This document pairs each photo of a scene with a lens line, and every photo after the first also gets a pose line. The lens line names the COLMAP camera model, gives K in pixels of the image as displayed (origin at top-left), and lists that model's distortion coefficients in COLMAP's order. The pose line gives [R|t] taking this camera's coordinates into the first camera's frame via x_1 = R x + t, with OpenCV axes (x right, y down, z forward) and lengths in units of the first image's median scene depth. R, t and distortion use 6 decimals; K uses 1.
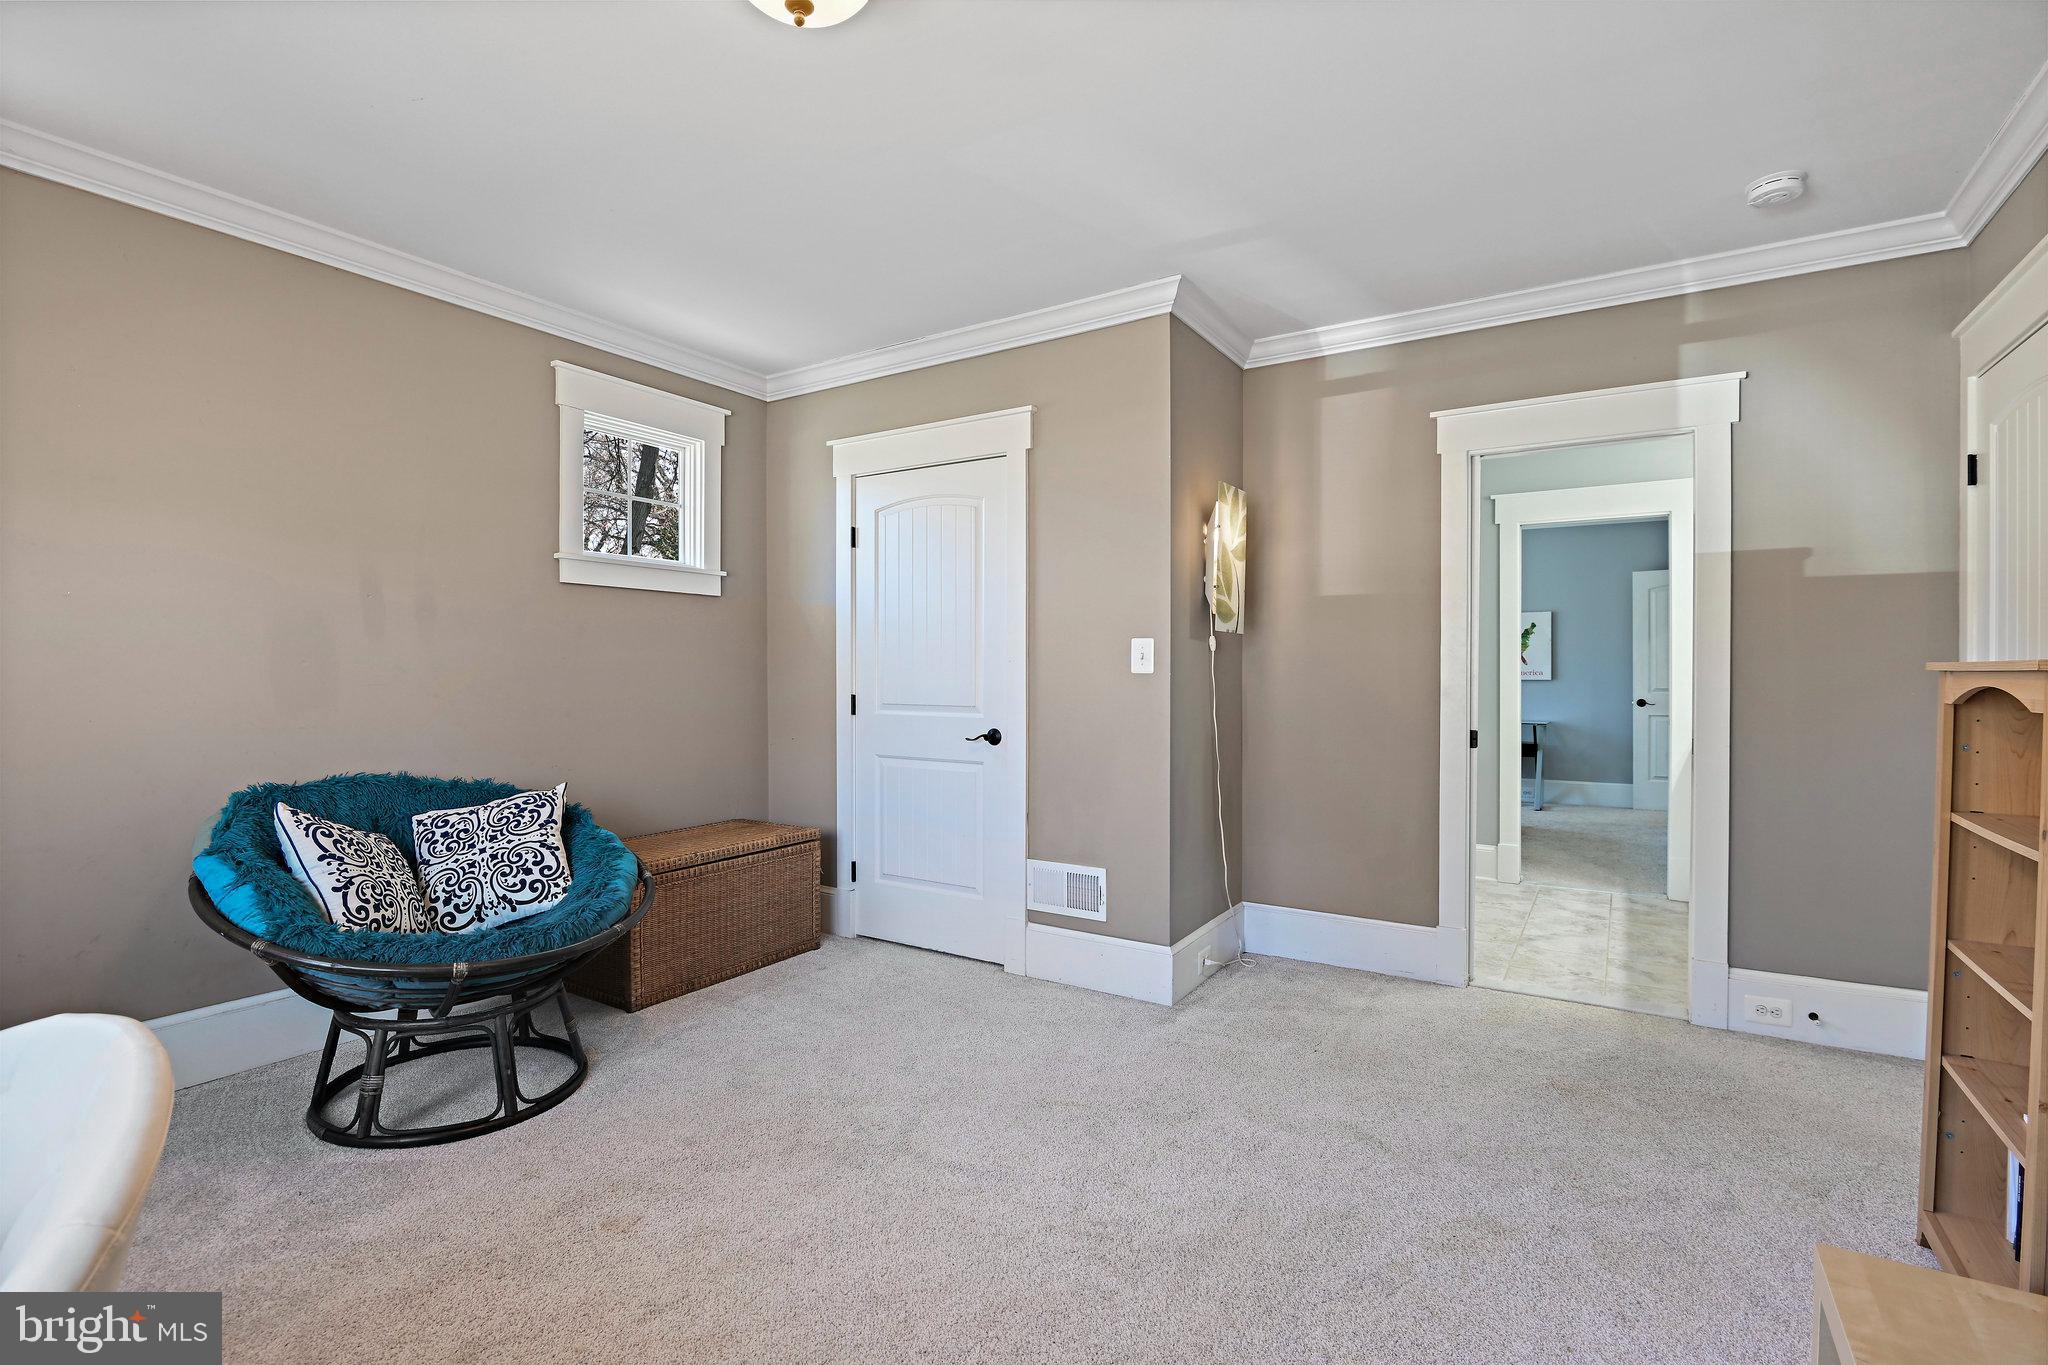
lens RADIAL K [[956.8, 0, 1019.7], [0, 956.8, 675.4], [0, 0, 1]] dist [-0.003881, -0.000261]
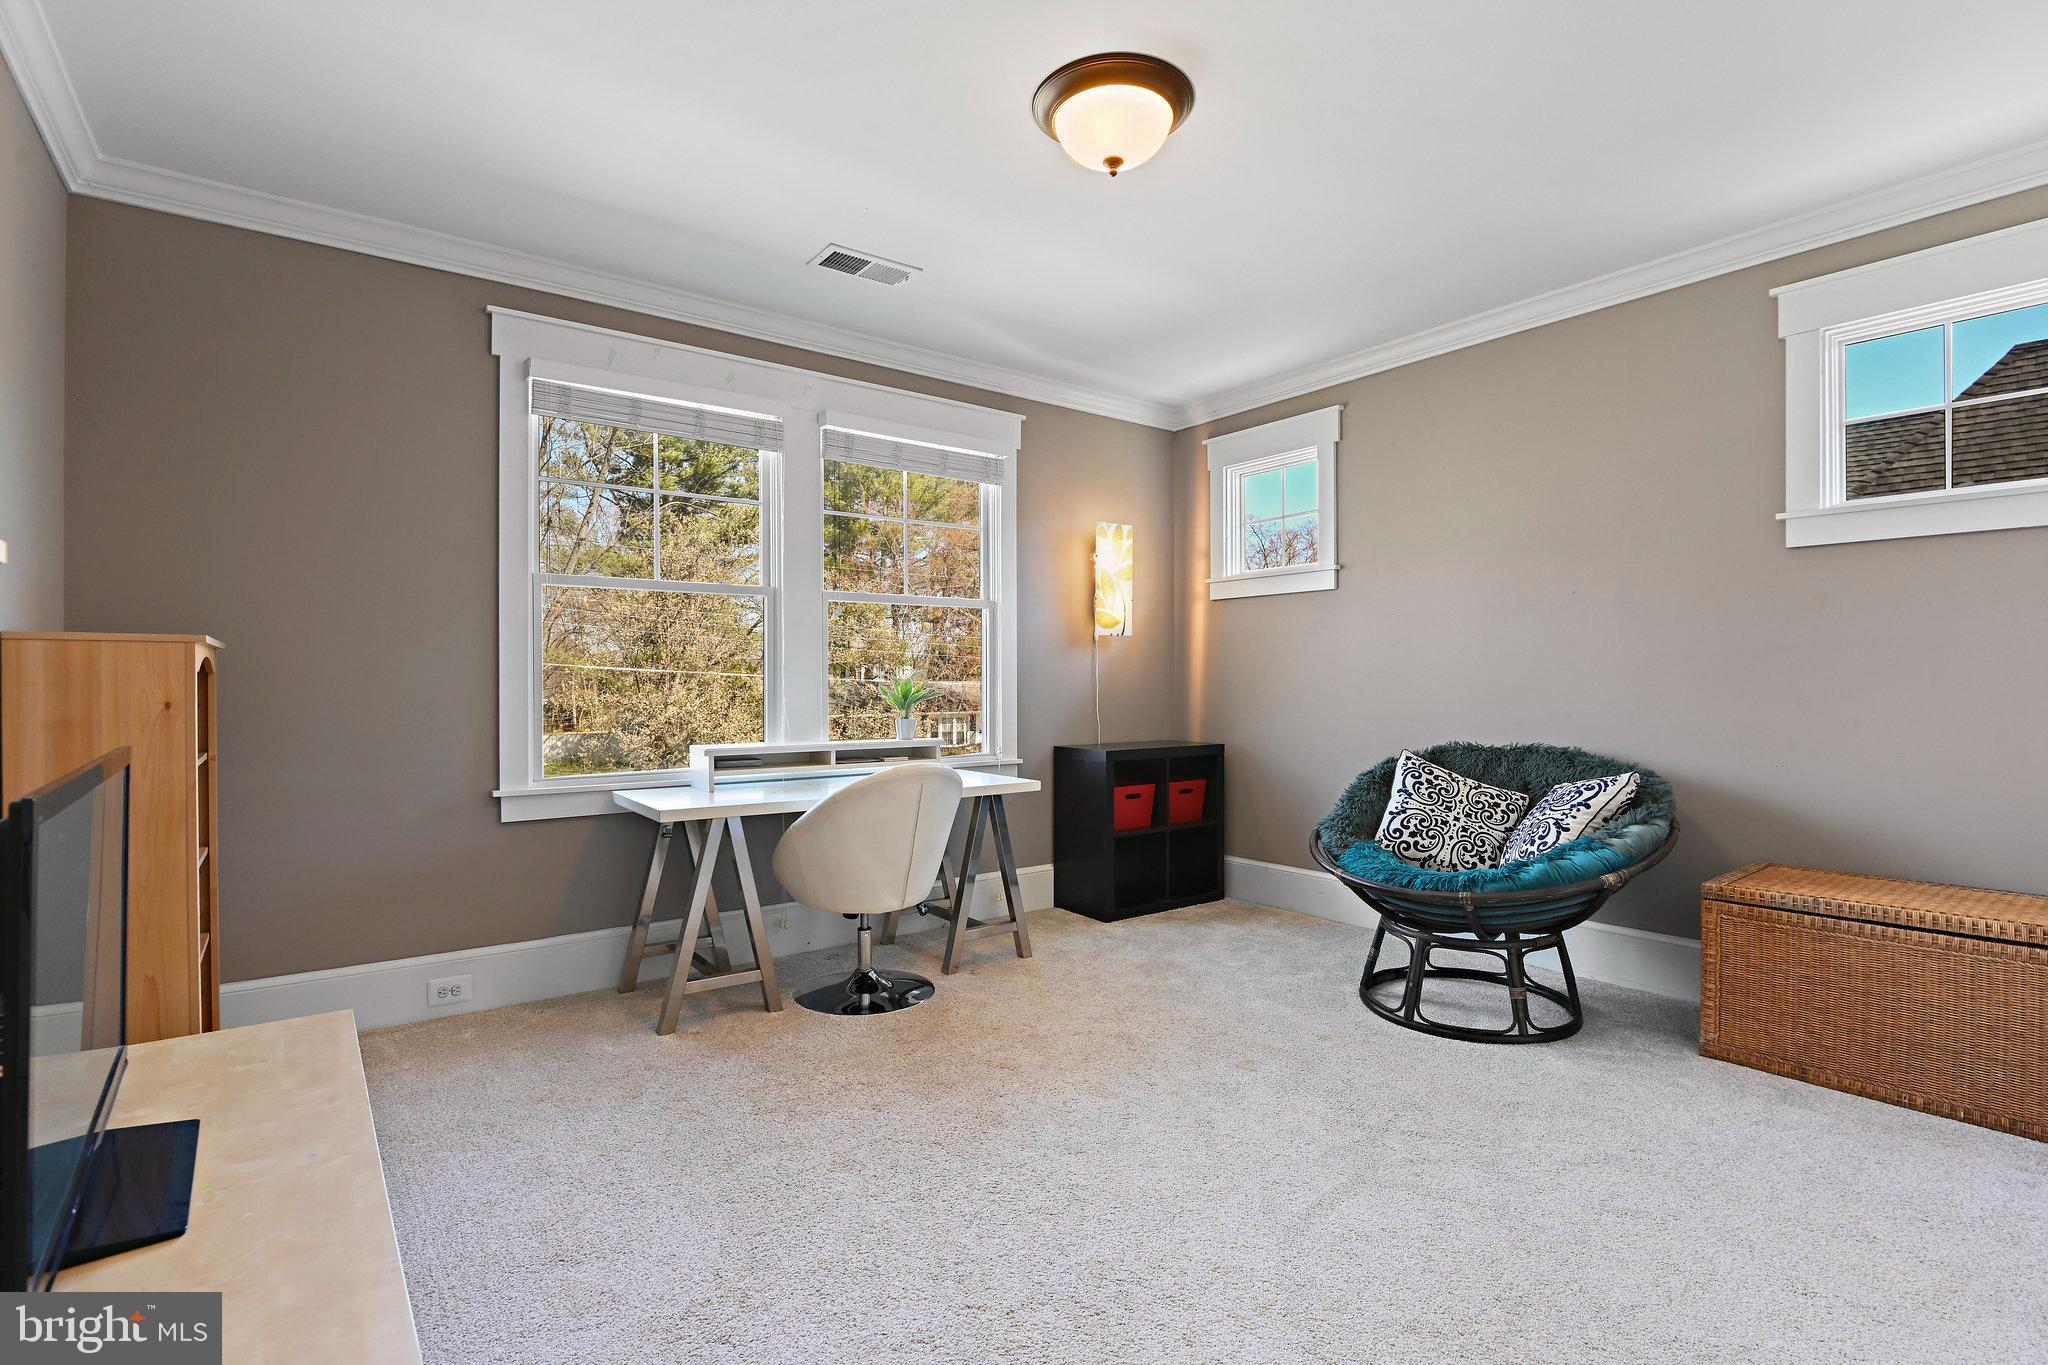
lens RADIAL K [[956.8, 0, 1028.3], [0, 956.8, 682.2], [0, 0, 1]] dist [-0.003881, -0.000261]
pose [[-0.334916, -0.004352, -0.942238, 0.589375], [-0.005305, 0.999982, -0.002733, 0.029291], [0.942233, 0.004084, -0.334933, 0.725696]]
